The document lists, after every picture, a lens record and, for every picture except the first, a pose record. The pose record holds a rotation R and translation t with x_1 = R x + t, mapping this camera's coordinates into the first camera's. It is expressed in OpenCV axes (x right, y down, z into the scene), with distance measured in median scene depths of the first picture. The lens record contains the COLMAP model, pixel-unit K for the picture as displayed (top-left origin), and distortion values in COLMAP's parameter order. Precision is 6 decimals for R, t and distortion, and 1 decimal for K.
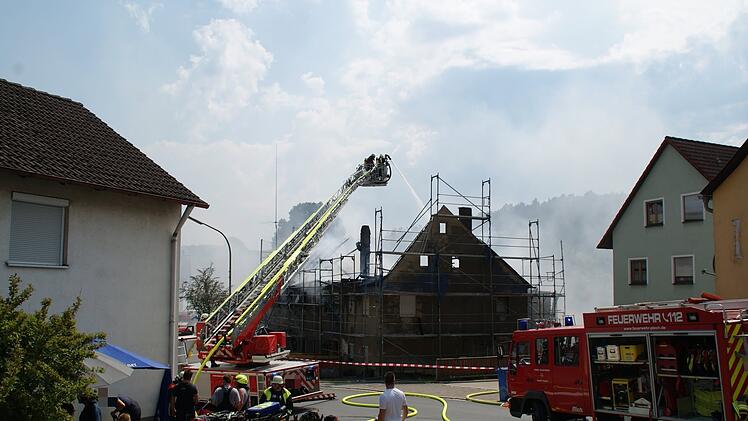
lens RADIAL K [[587.3, 0, 376.6], [0, 587.3, 244.4], [0, 0, 1]] dist [-0.169835, 0.111651]
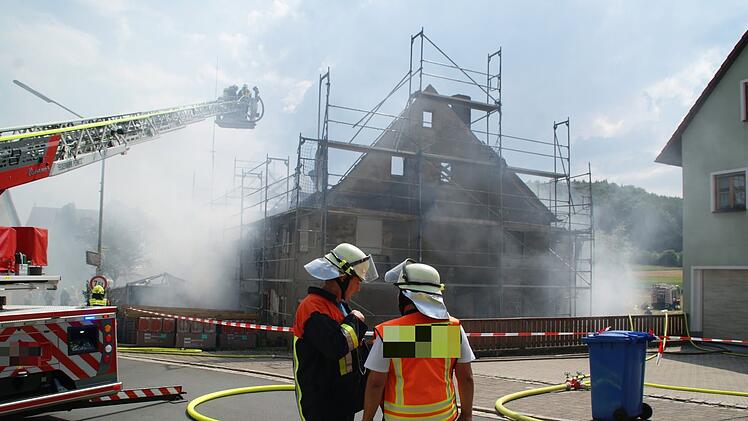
lens RADIAL K [[587.3, 0, 376.6], [0, 587.3, 244.4], [0, 0, 1]] dist [-0.169835, 0.111651]
pose [[0.998715, 0.020961, 0.046134, 0.031539], [-0.023173, 0.998582, 0.047935, 0.082657], [-0.045064, -0.048943, 0.997784, 0.368283]]
